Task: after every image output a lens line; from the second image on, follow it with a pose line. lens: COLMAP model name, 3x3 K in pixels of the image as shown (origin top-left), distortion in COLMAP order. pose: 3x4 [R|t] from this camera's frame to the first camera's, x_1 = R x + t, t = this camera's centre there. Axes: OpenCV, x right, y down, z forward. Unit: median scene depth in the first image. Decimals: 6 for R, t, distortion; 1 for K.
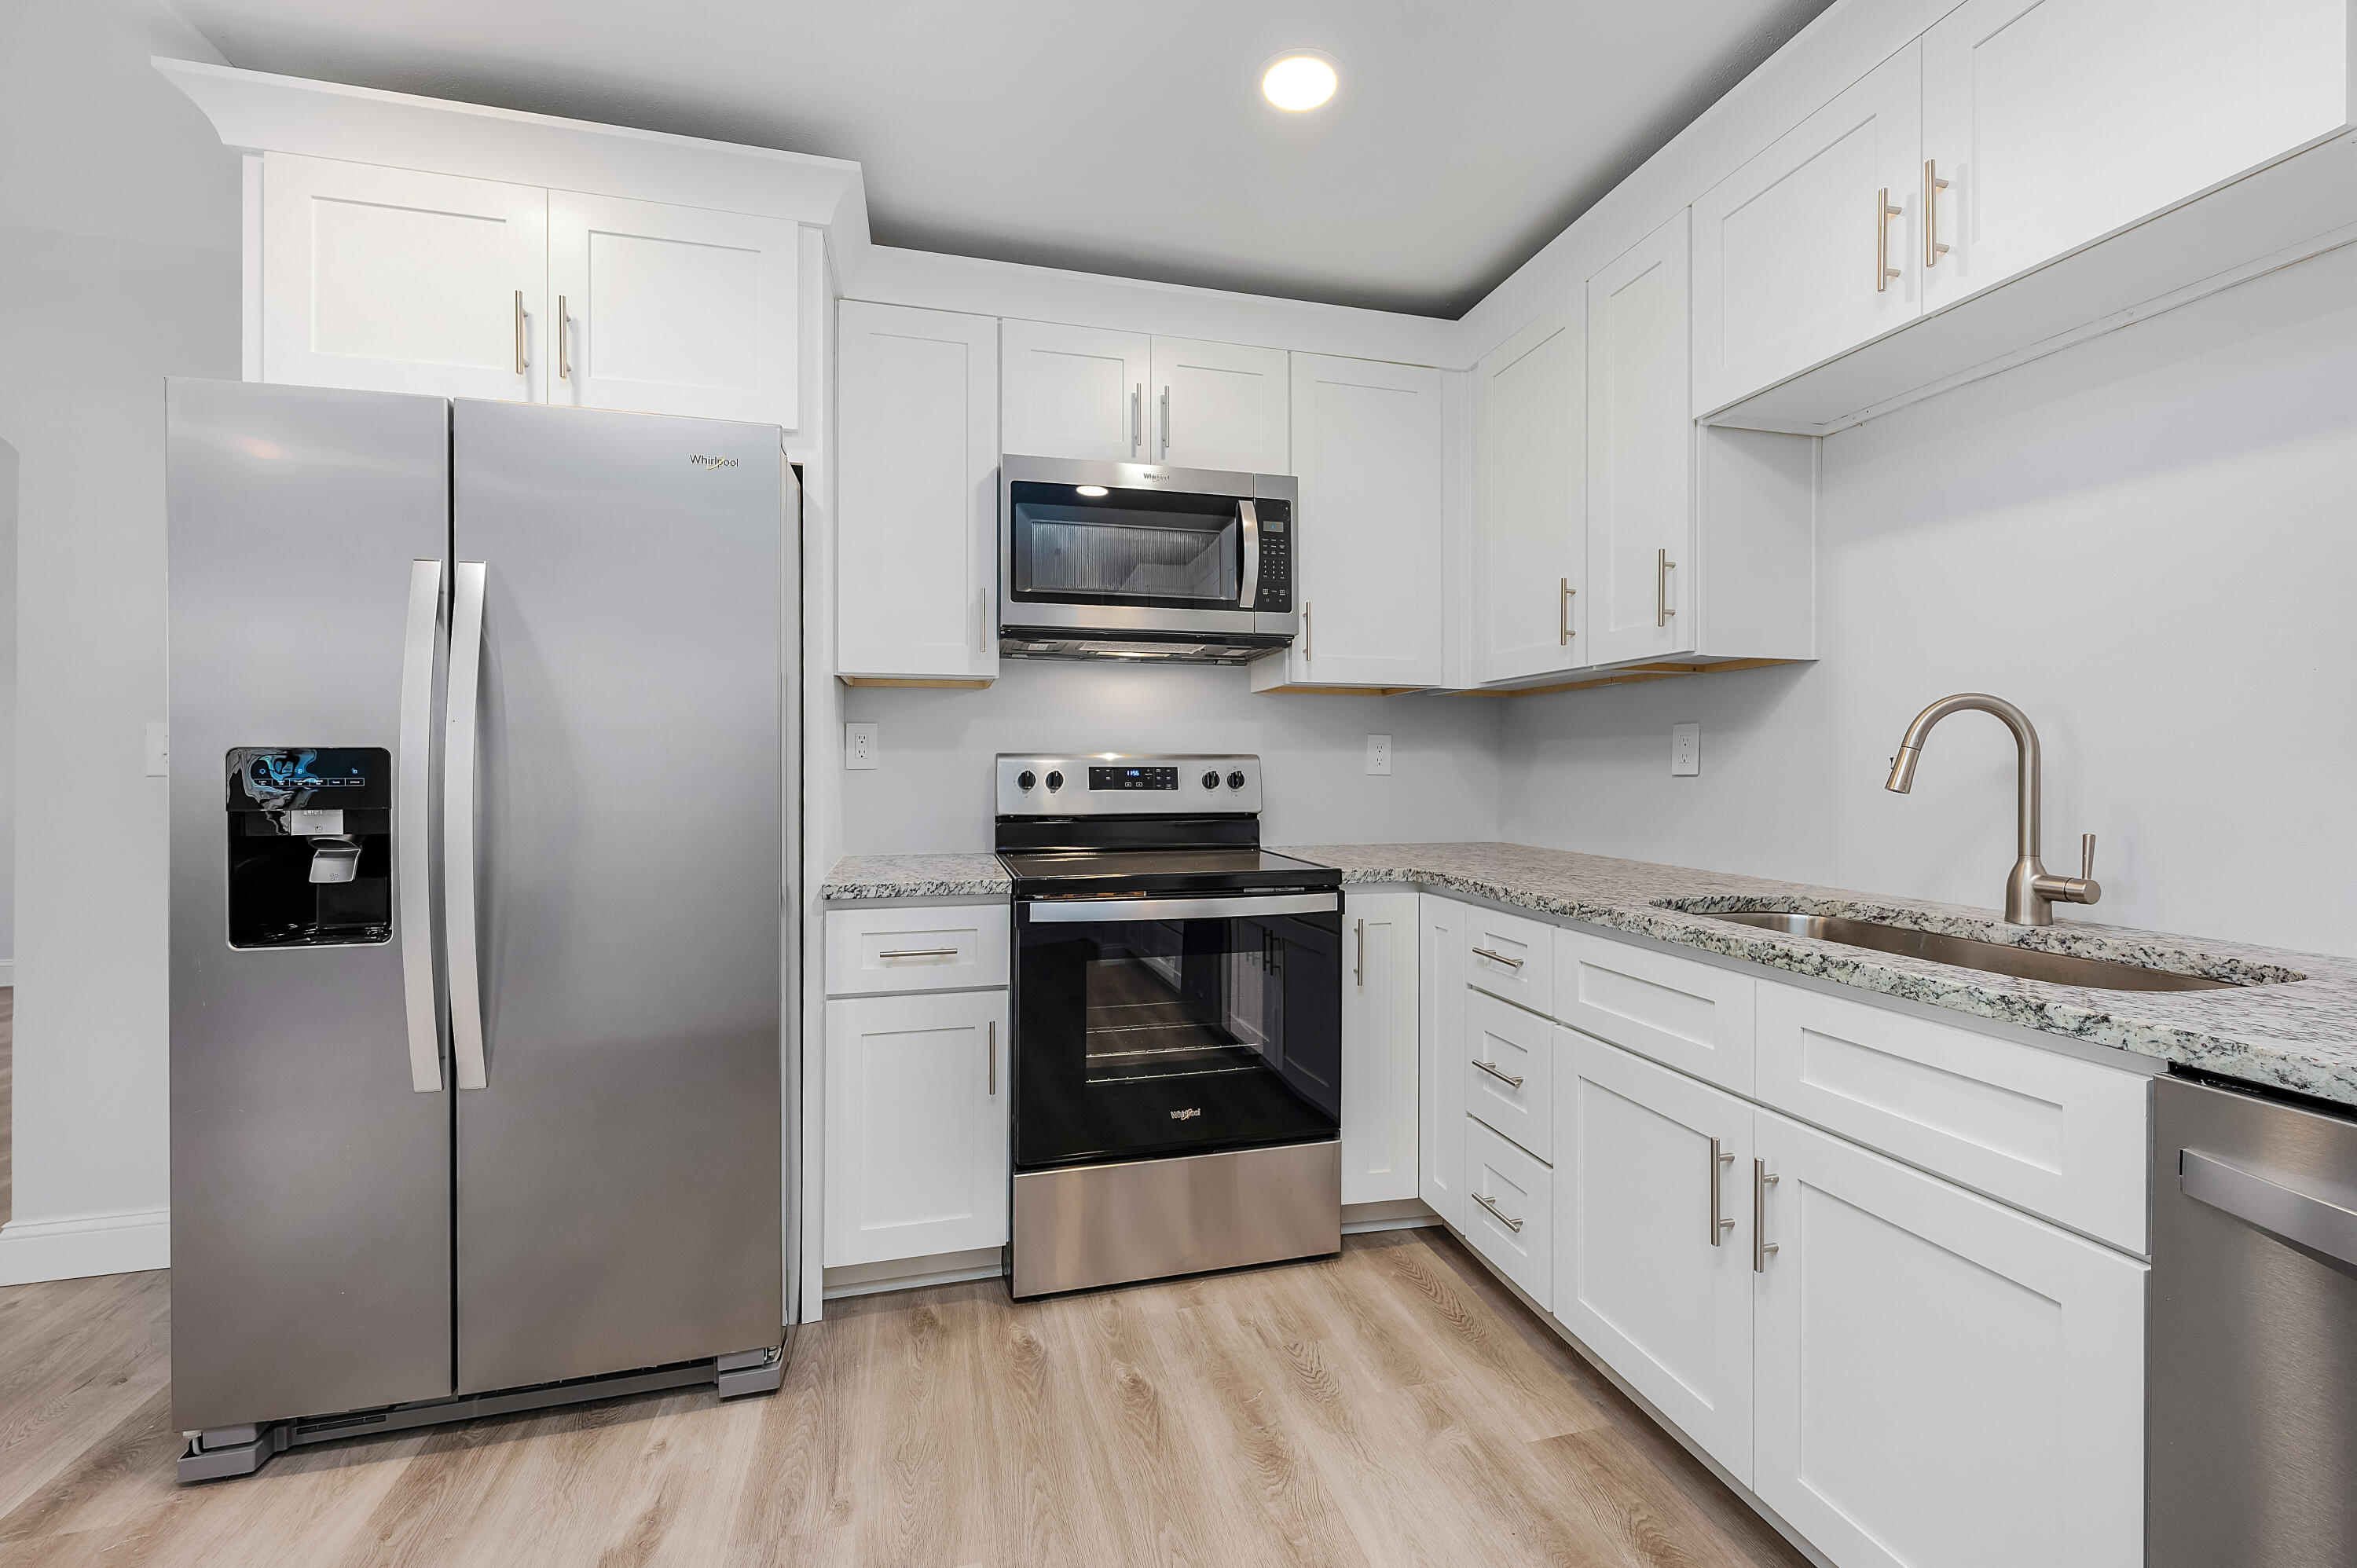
lens RADIAL K [[959.0, 0, 1184.6], [0, 959.0, 765.8], [0, 0, 1]] dist [0.000921, -0.000113]
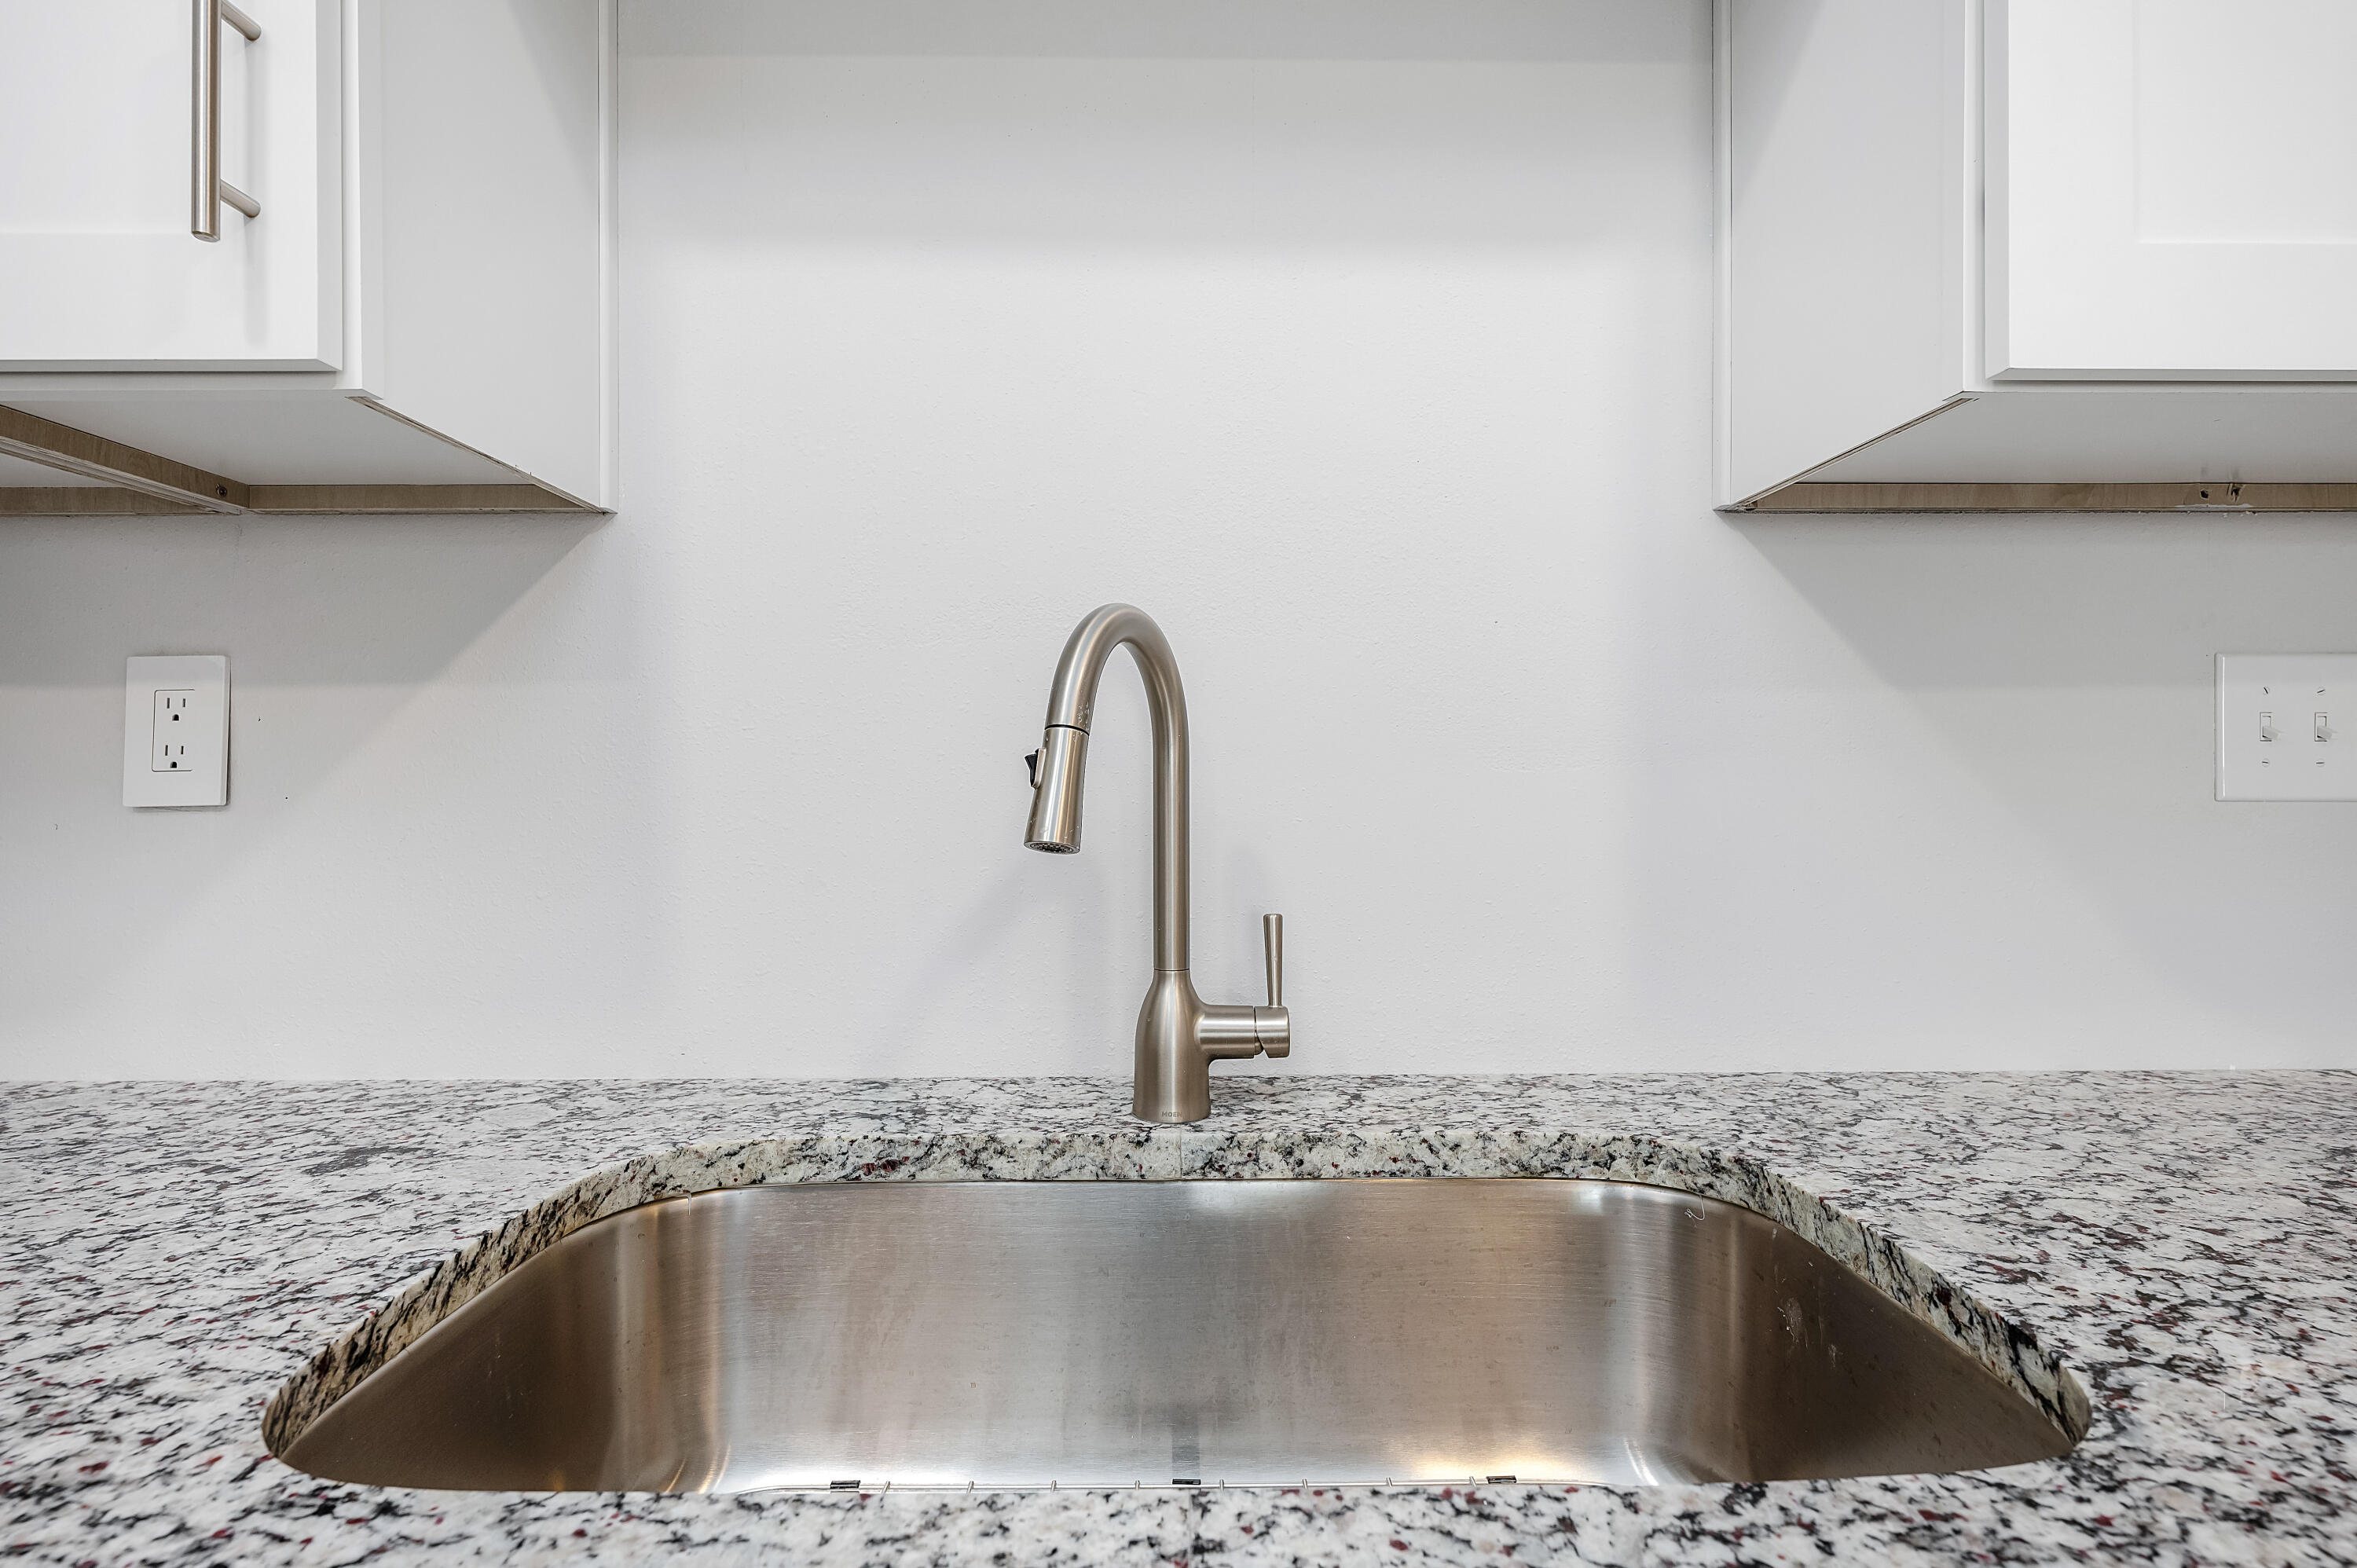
lens RADIAL K [[1150.7, 0, 1178.5], [0, 1150.7, 784.0], [0, 0, 1]] dist [-0.001360, -0.000225]
pose [[0.247733, -0.003542, 0.968822, 0.261853], [0.002873, 0.999992, 0.002921, 0.000931], [-0.968824, 0.002060, 0.247741, 0.670163]]
